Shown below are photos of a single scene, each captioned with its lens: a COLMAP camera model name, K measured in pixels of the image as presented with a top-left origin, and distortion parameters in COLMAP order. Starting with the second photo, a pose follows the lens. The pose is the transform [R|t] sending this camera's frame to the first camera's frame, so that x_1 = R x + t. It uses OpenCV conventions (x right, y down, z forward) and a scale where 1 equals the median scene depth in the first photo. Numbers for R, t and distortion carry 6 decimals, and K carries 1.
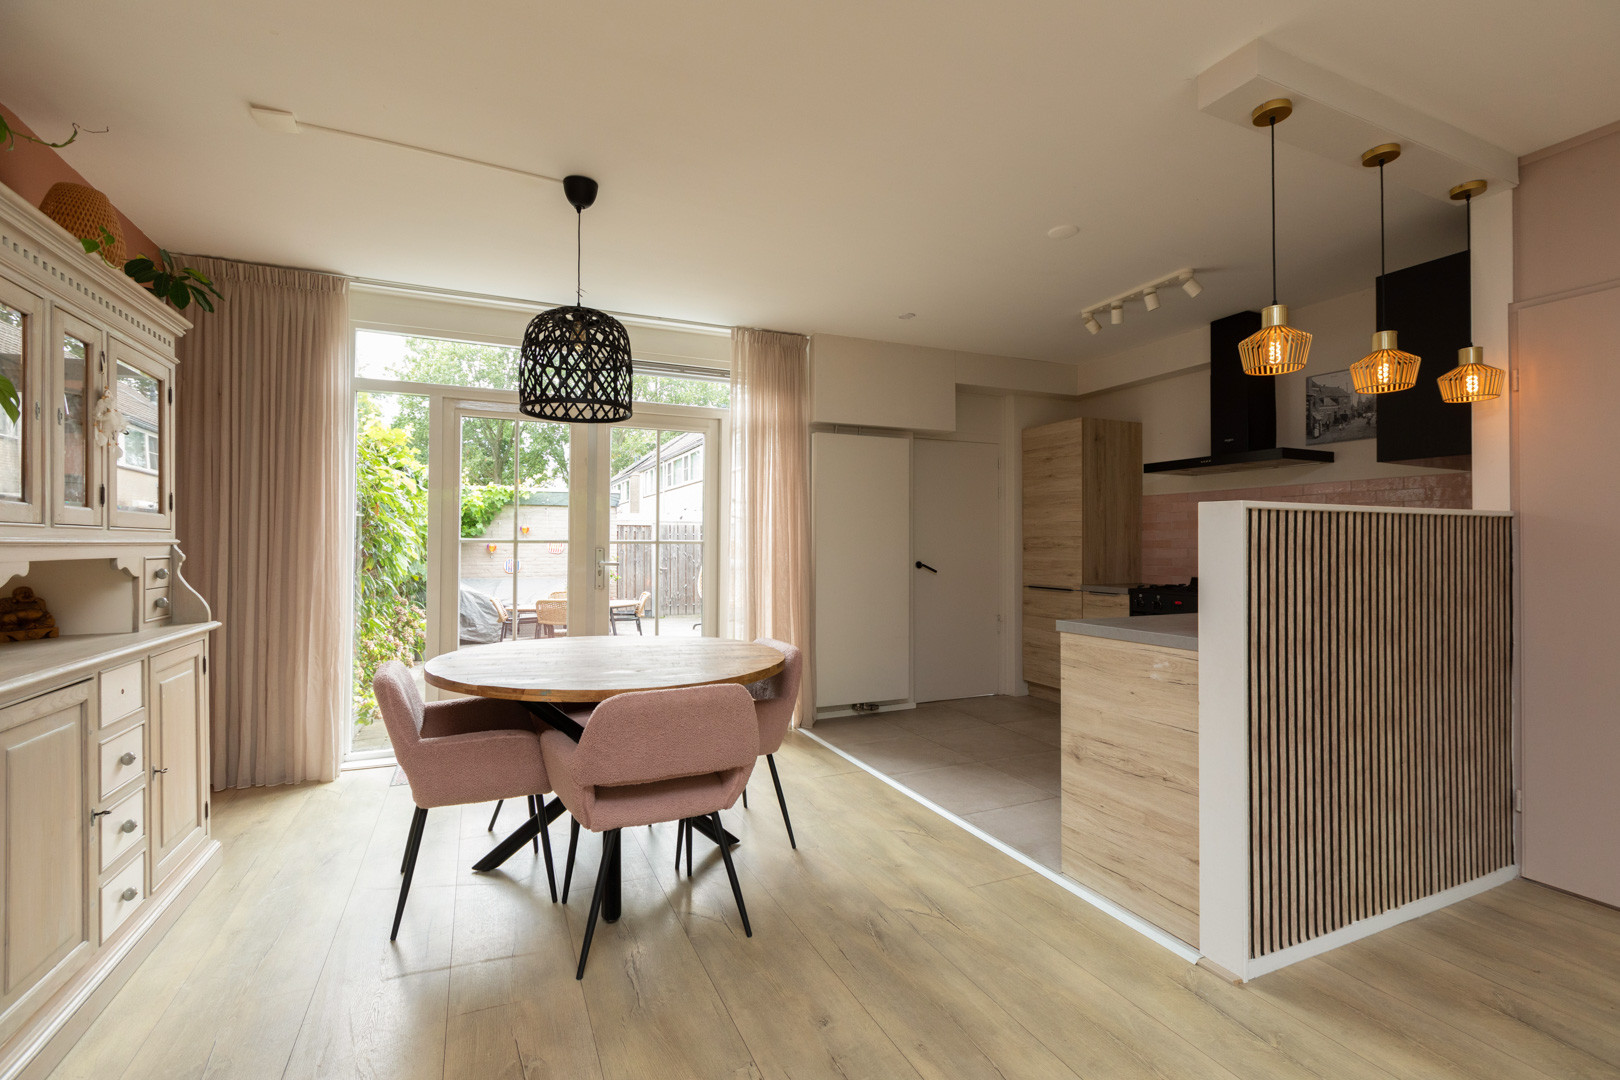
lens RADIAL K [[716.4, 0, 801.6], [0, 716.4, 534.8], [0, 0, 1]] dist [-0.001456, -0.000020]
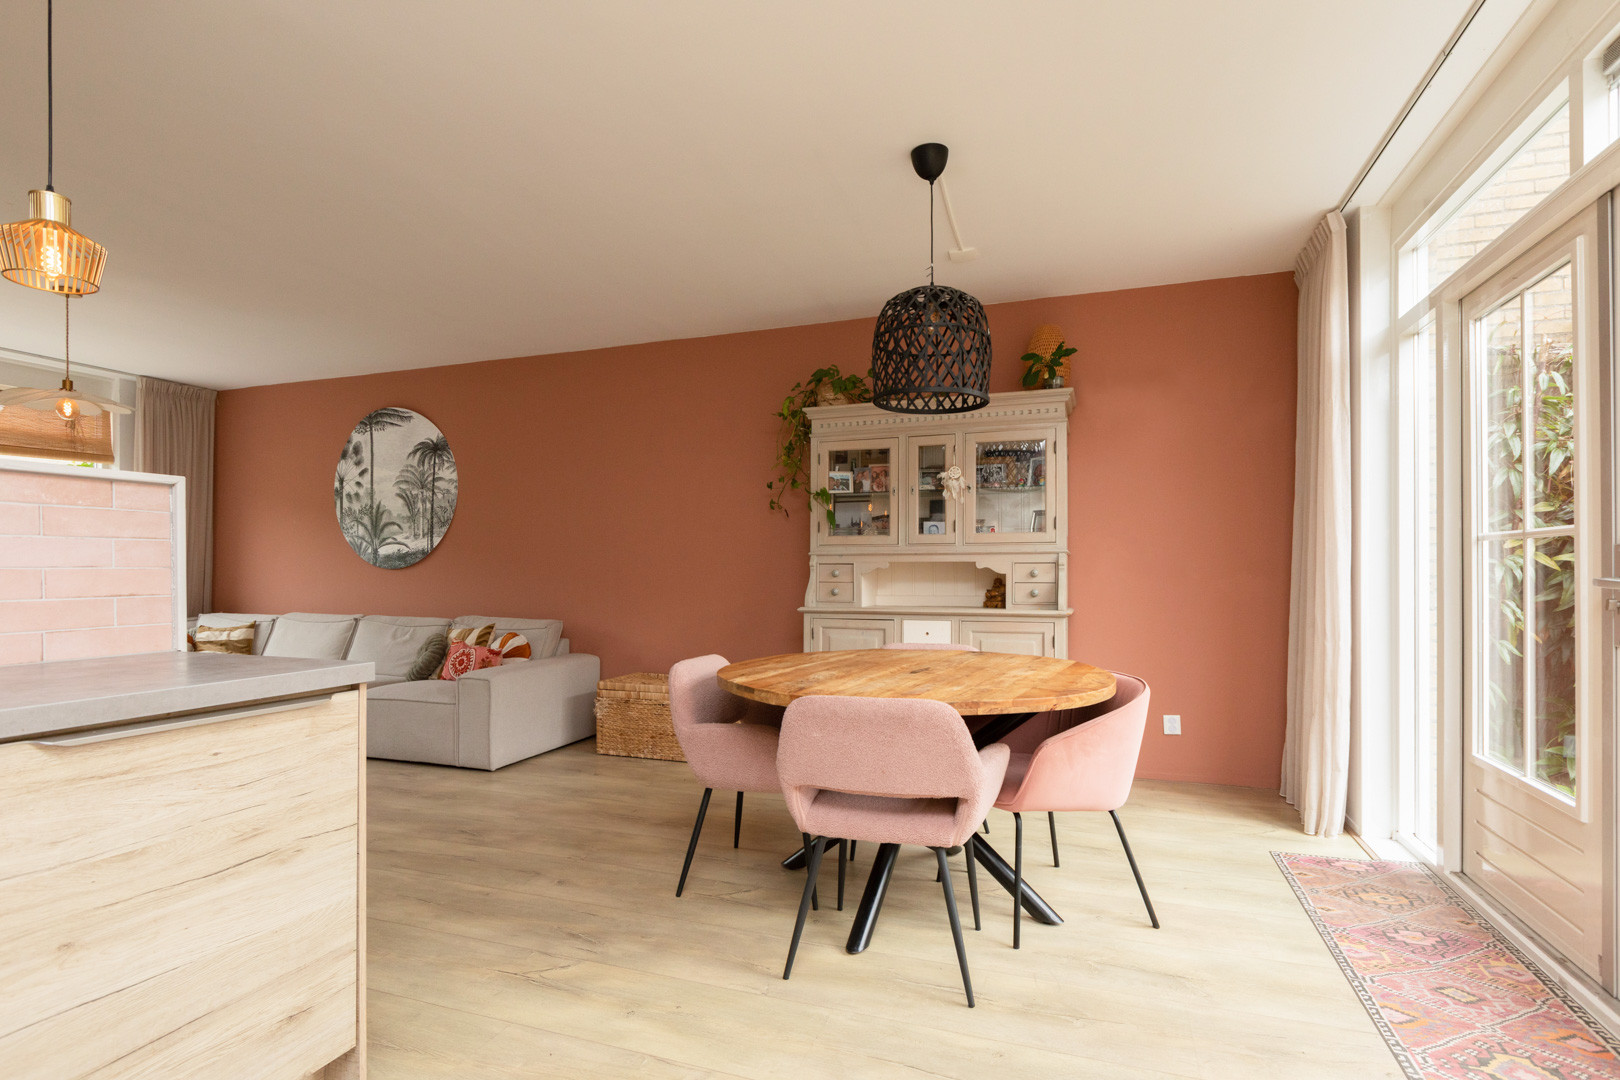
lens RADIAL K [[804.0, 0, 803.8], [0, 804.0, 568.4], [0, 0, 1]] dist [0.000298, 0.000117]
pose [[-0.694793, -0.001453, -0.719208, 0.367721], [0.009011, 0.999902, -0.010726, 0.034363], [0.719153, -0.013933, -0.694712, 1.072075]]
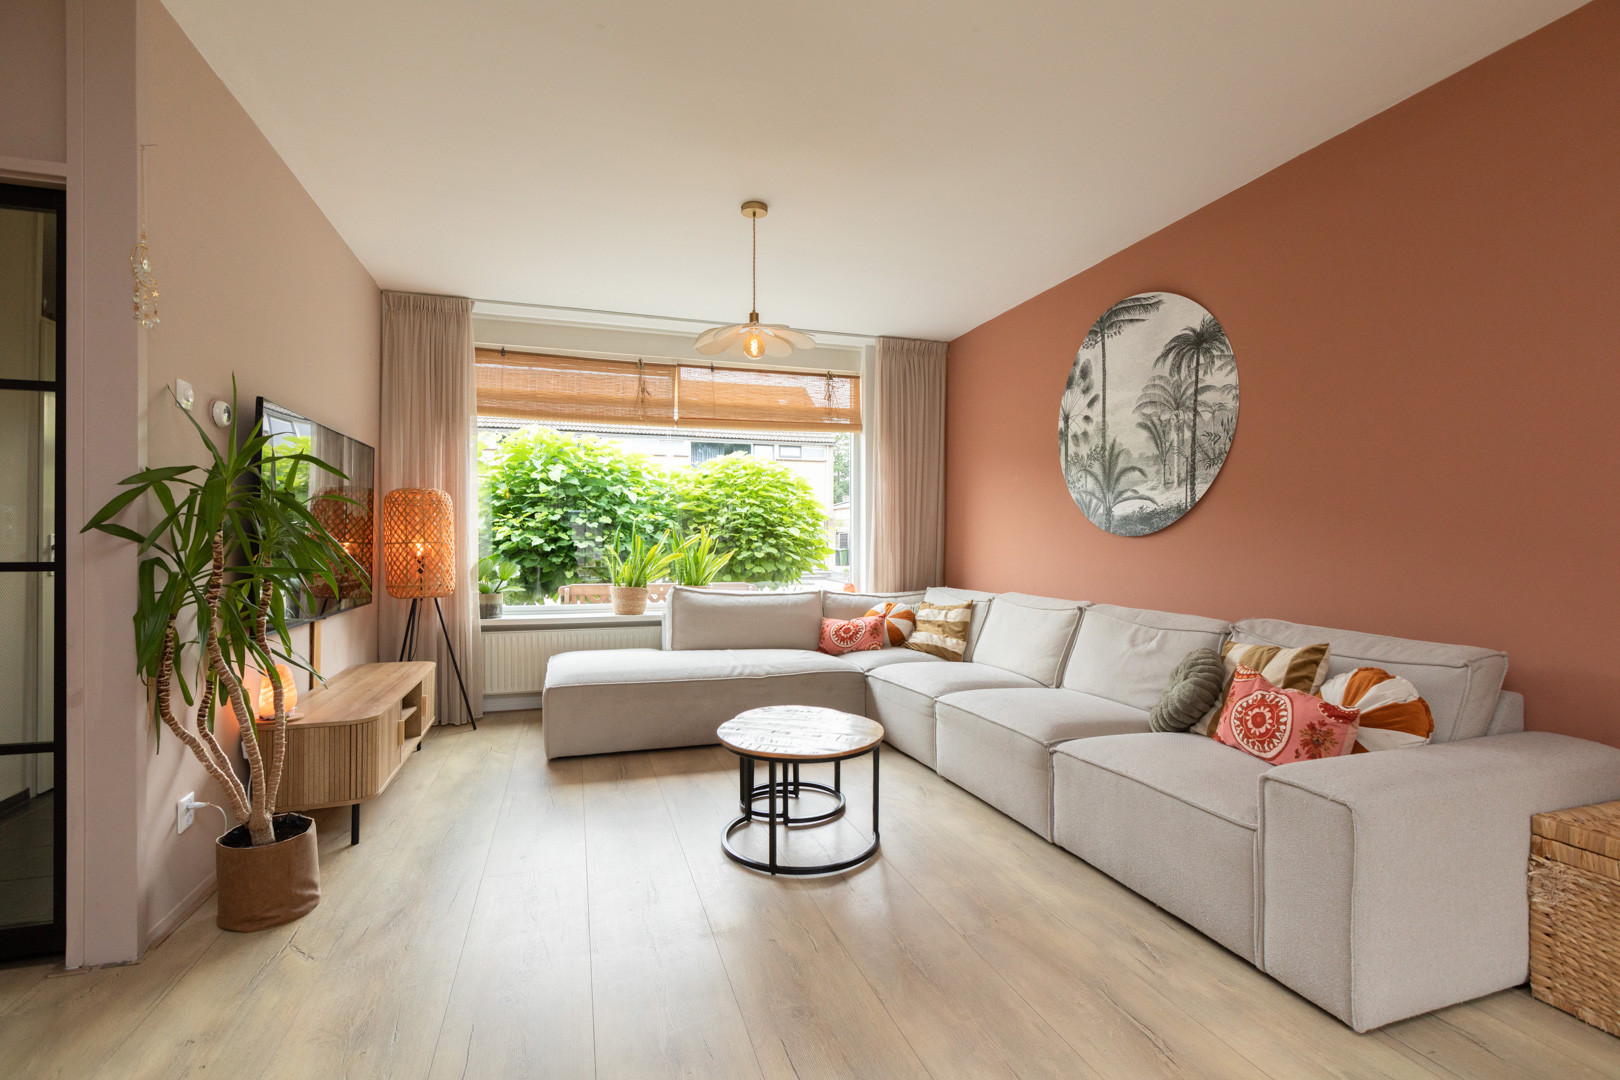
lens RADIAL K [[722.3, 0, 804.6], [0, 722.3, 541.7], [0, 0, 1]] dist [-0.003509, 0.000617]
pose [[-0.993707, -0.002433, 0.111981, 0.134903], [-0.004034, 0.999893, -0.014073, 0.033412], [-0.111935, -0.014436, -0.993611, 0.440106]]
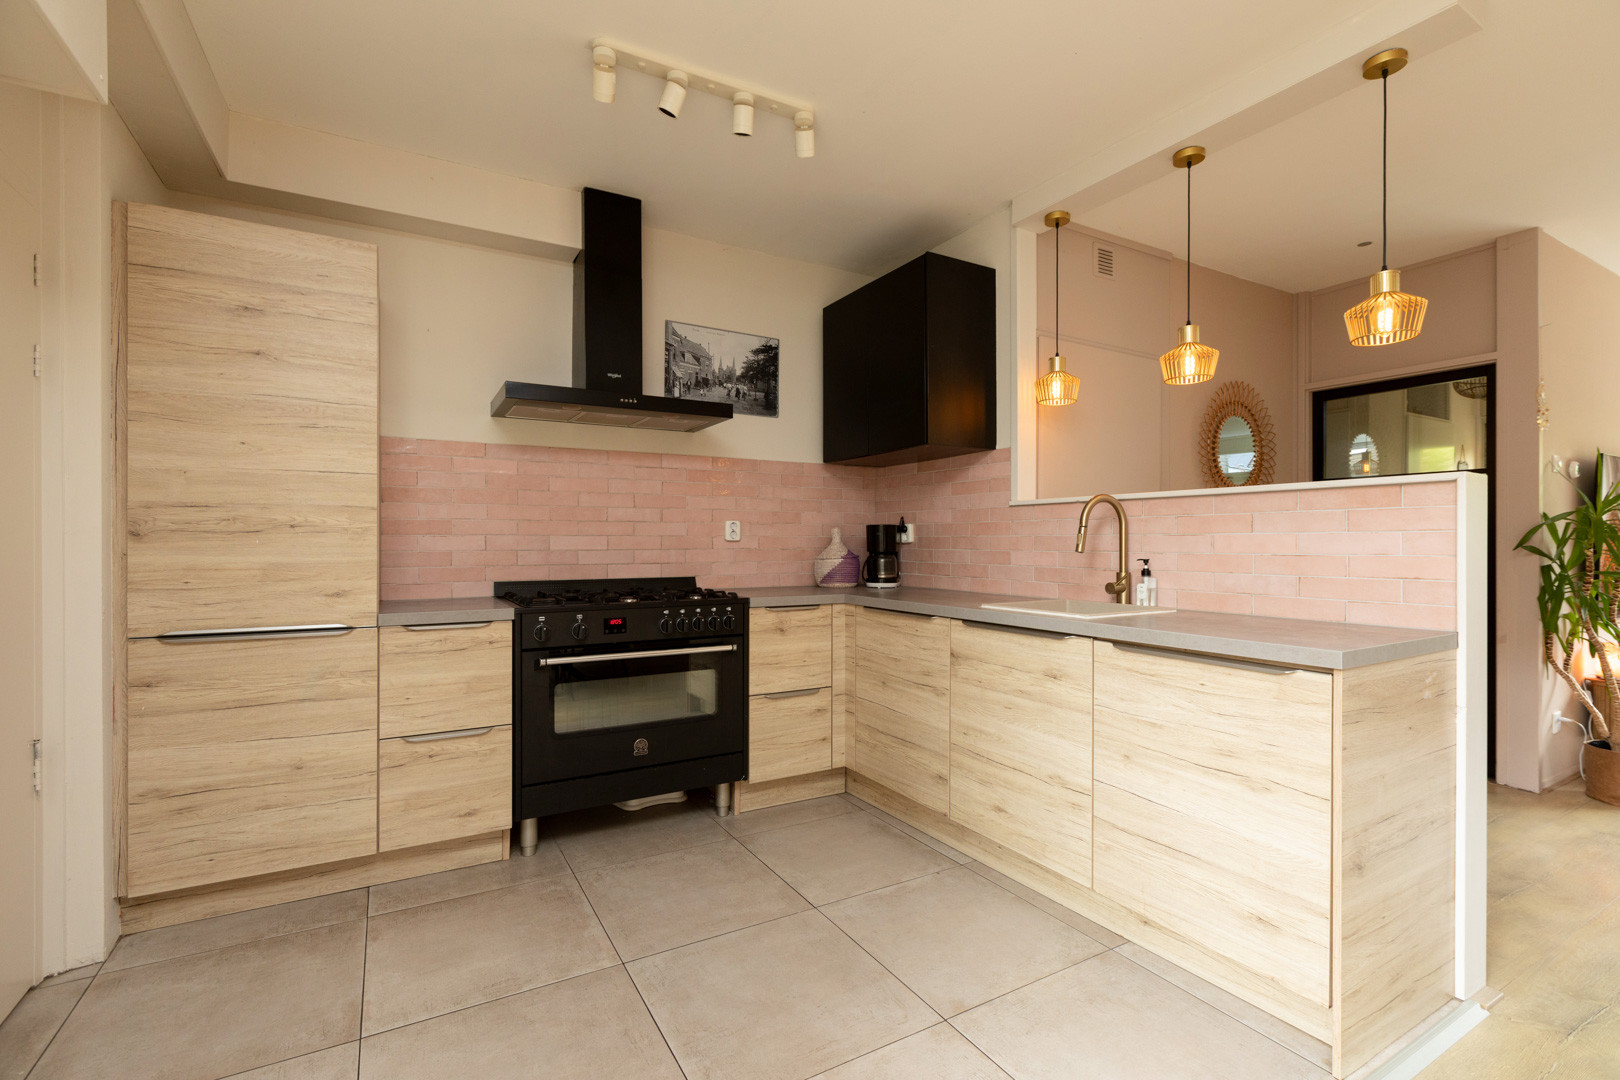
lens RADIAL K [[722.3, 0, 804.6], [0, 722.3, 541.7], [0, 0, 1]] dist [-0.003509, 0.000617]
pose [[-0.102555, -0.001041, 0.994727, -0.110618], [-0.012874, 0.999917, -0.000281, 0.025075], [-0.994644, -0.012835, -0.102560, 0.936355]]
